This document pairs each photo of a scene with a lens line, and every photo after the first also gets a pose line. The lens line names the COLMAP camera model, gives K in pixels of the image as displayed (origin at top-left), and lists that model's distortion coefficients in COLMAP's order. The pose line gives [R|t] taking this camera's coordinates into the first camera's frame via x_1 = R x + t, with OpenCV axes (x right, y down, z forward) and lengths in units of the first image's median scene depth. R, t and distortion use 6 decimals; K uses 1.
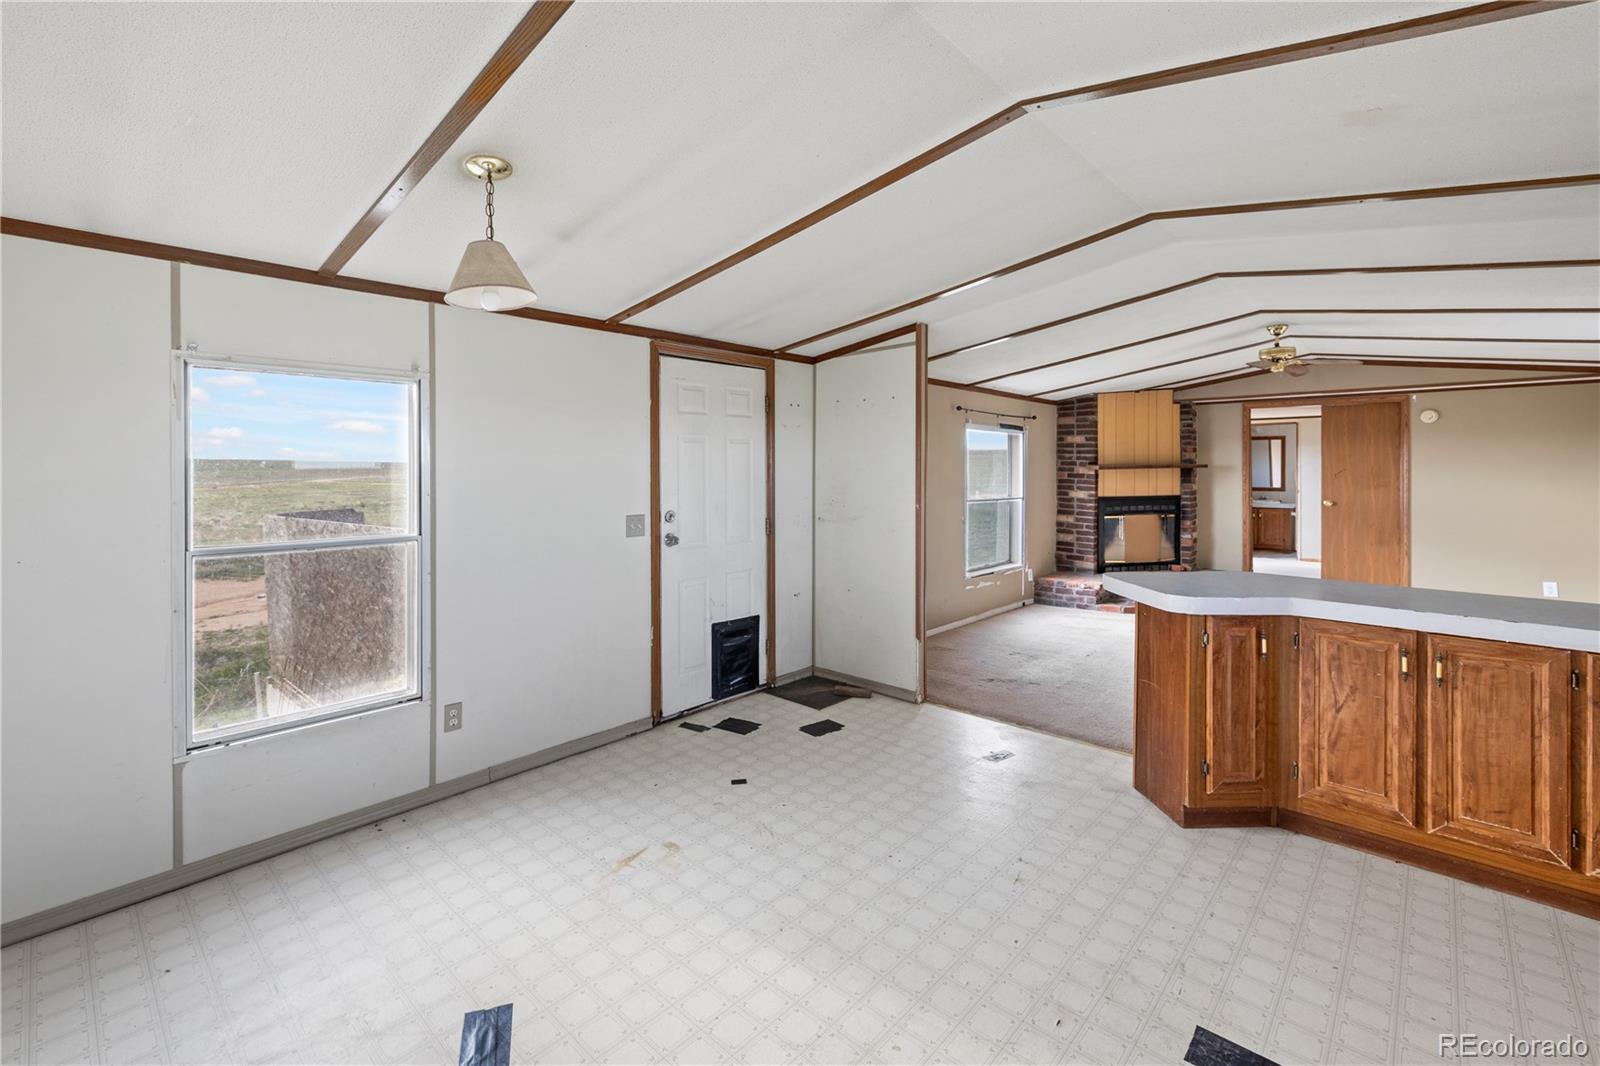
lens RADIAL K [[689.6, 0, 780.9], [0, 689.6, 473.4], [0, 0, 1]] dist [0.000392, 0.000126]
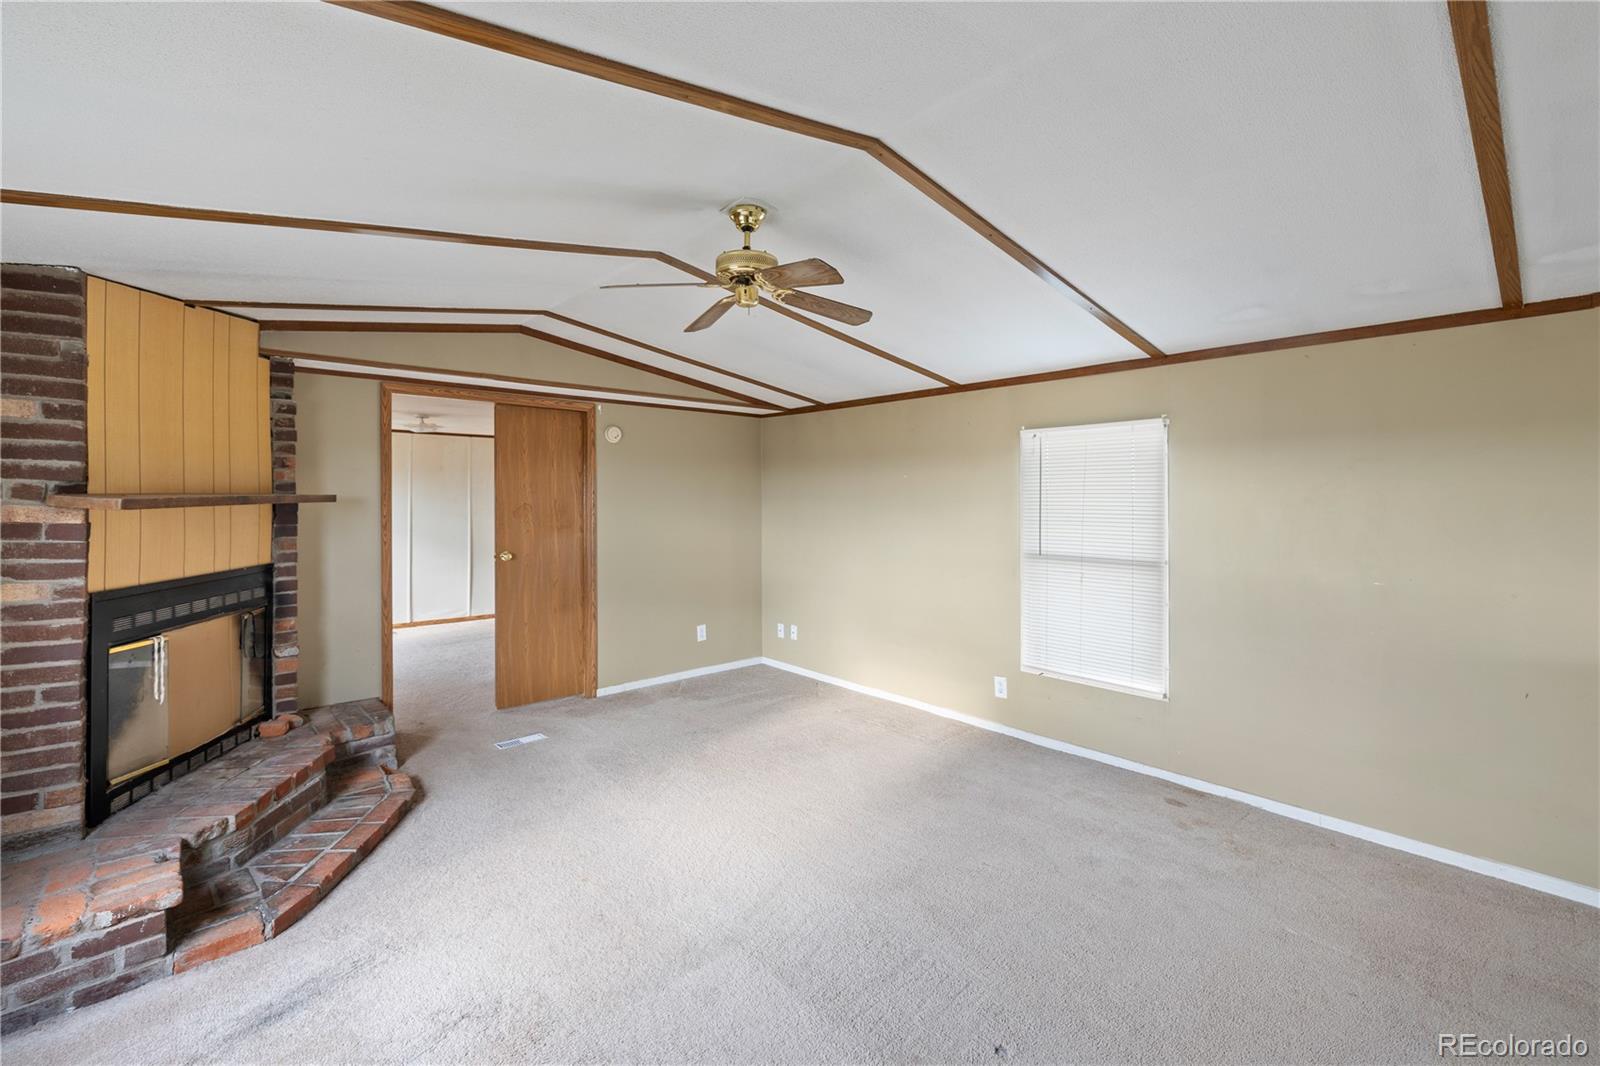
lens RADIAL K [[688.9, 0, 789.6], [0, 688.9, 501.1], [0, 0, 1]] dist [-0.000390, 0.000233]
pose [[0.088554, -0.003187, 0.996066, 0.164581], [0.007940, 0.999965, 0.002494, -0.007423], [-0.996040, 0.007688, 0.088576, 0.636050]]
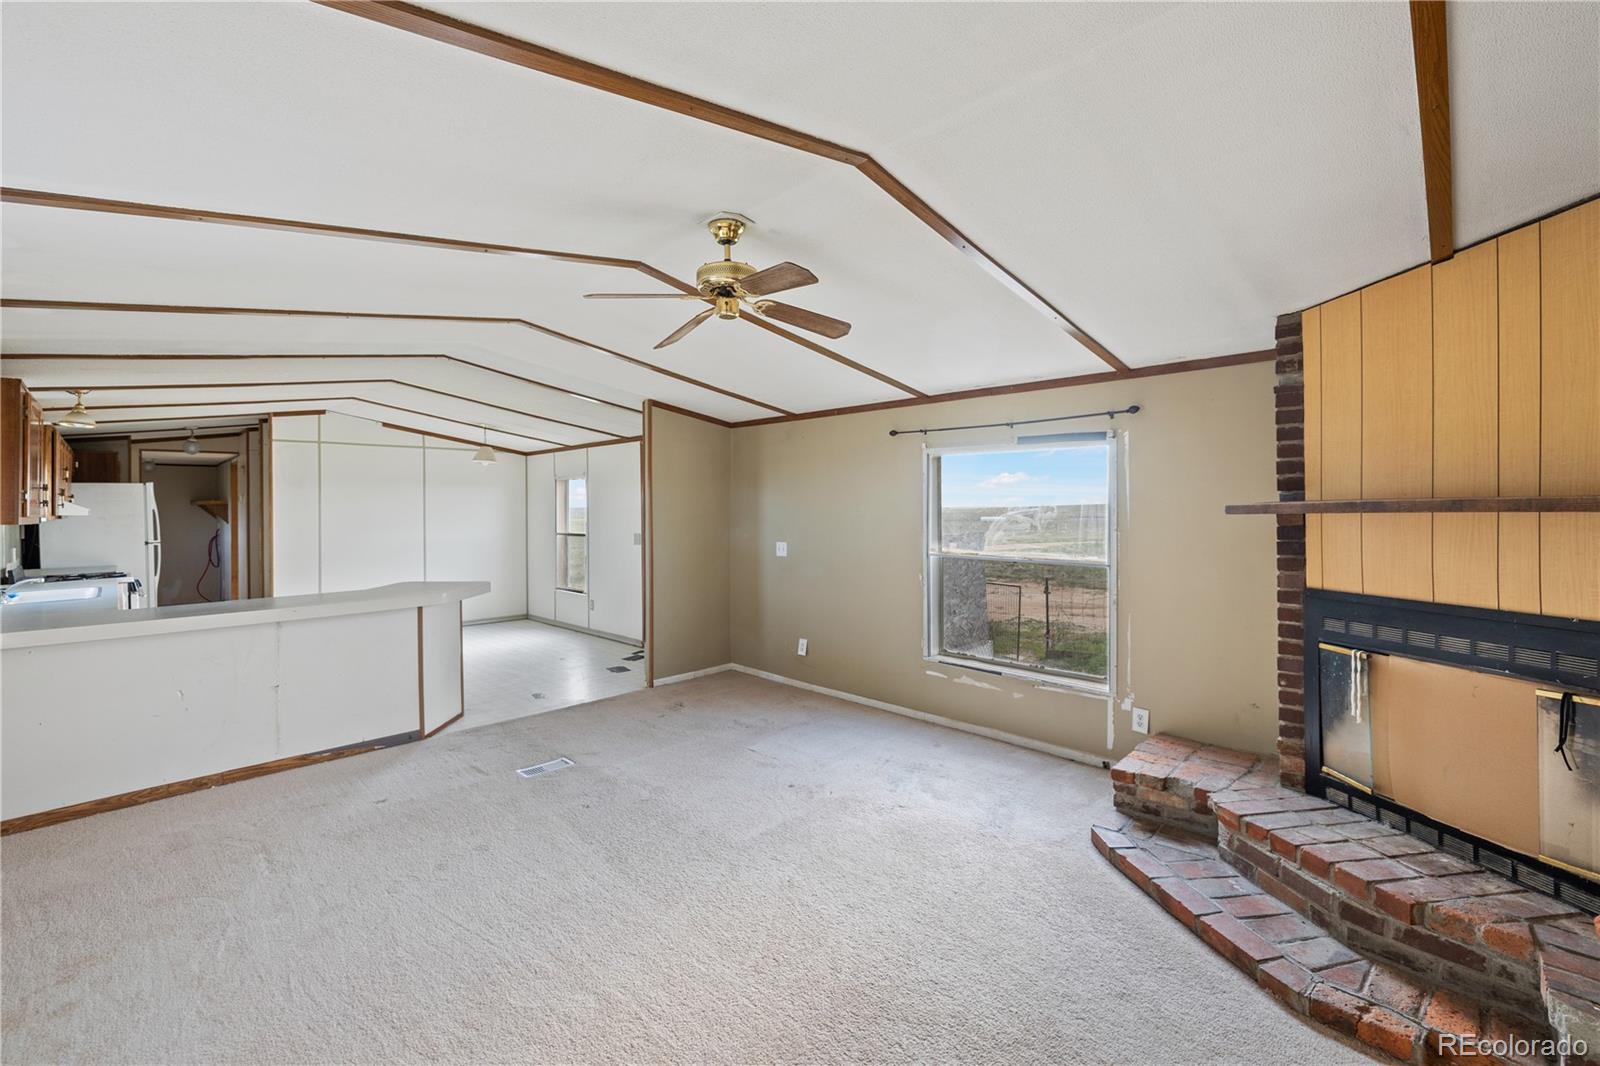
lens RADIAL K [[674.2, 0, 798.2], [0, 674.2, 508.9], [0, 0, 1]] dist [-0.001487, -0.000111]
pose [[-0.011427, 0.005857, -0.999918, 0.820390], [-0.000561, 0.999983, 0.005864, -0.010226], [0.999935, 0.000628, -0.011424, 0.722870]]
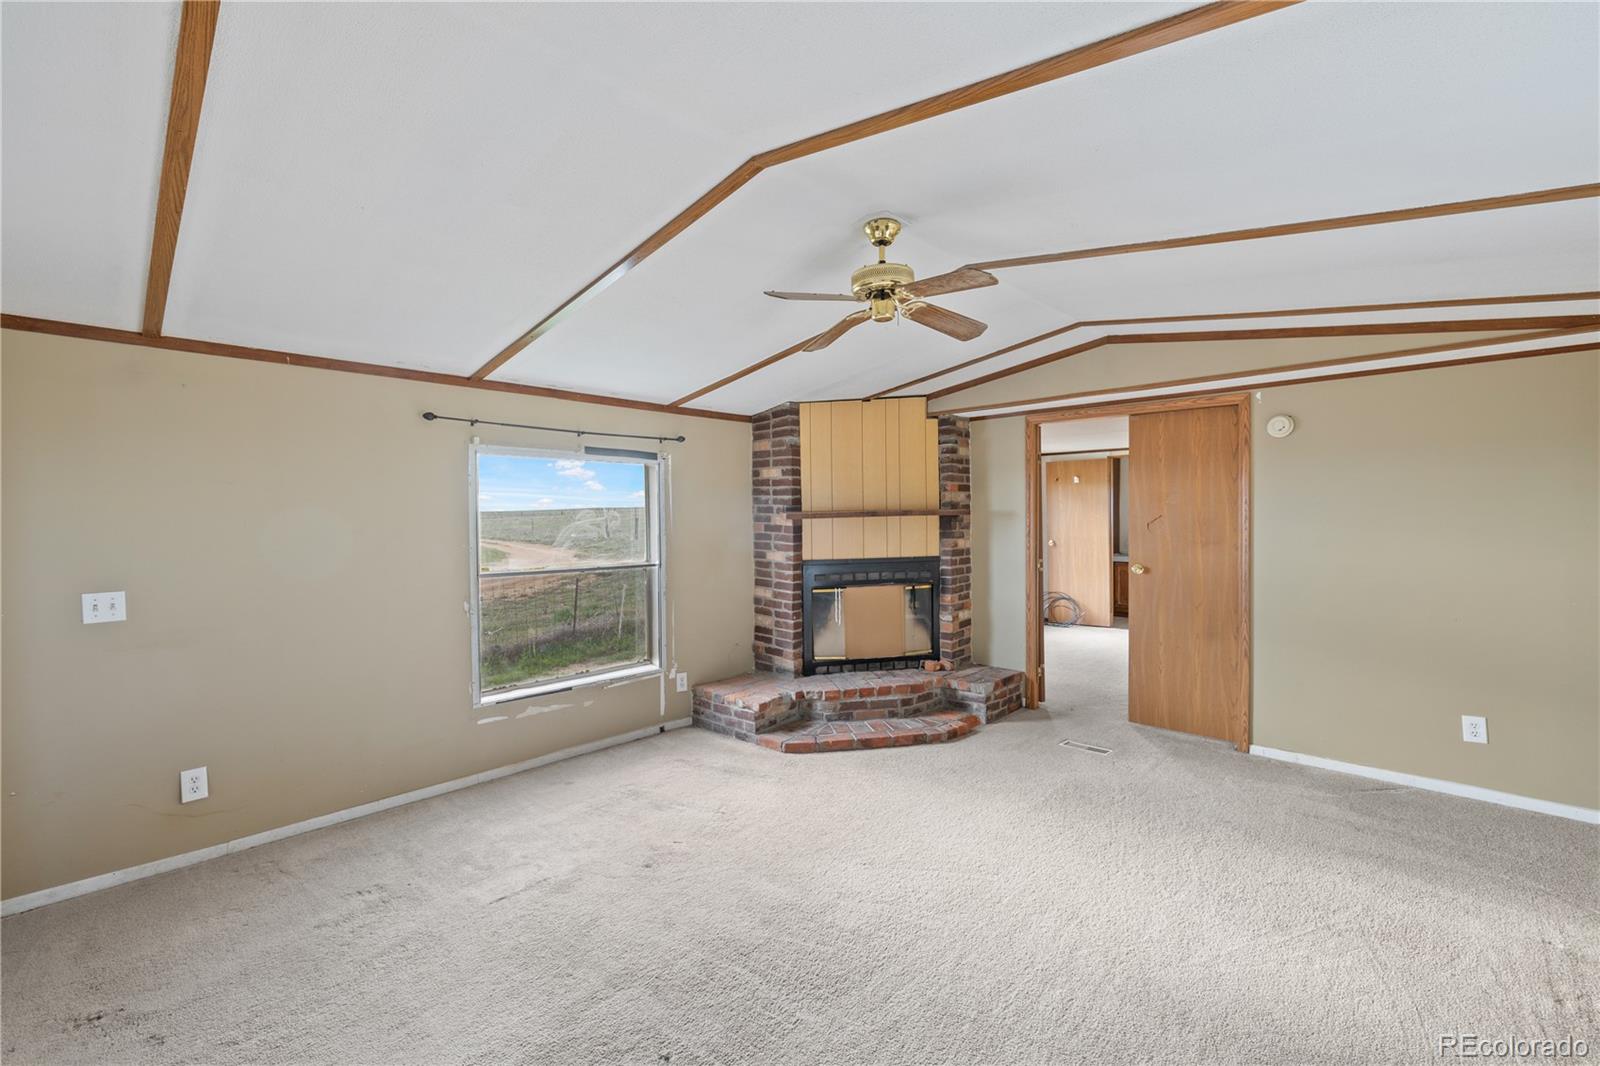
lens RADIAL K [[666.5, 0, 789.1], [0, 666.5, 529.3], [0, 0, 1]] dist [0.000368, 0.000093]
pose [[0.999866, -0.007665, -0.014486, 0.452372], [0.007882, 0.999856, 0.015019, -0.005068], [0.014369, -0.015131, 0.999782, 0.360769]]
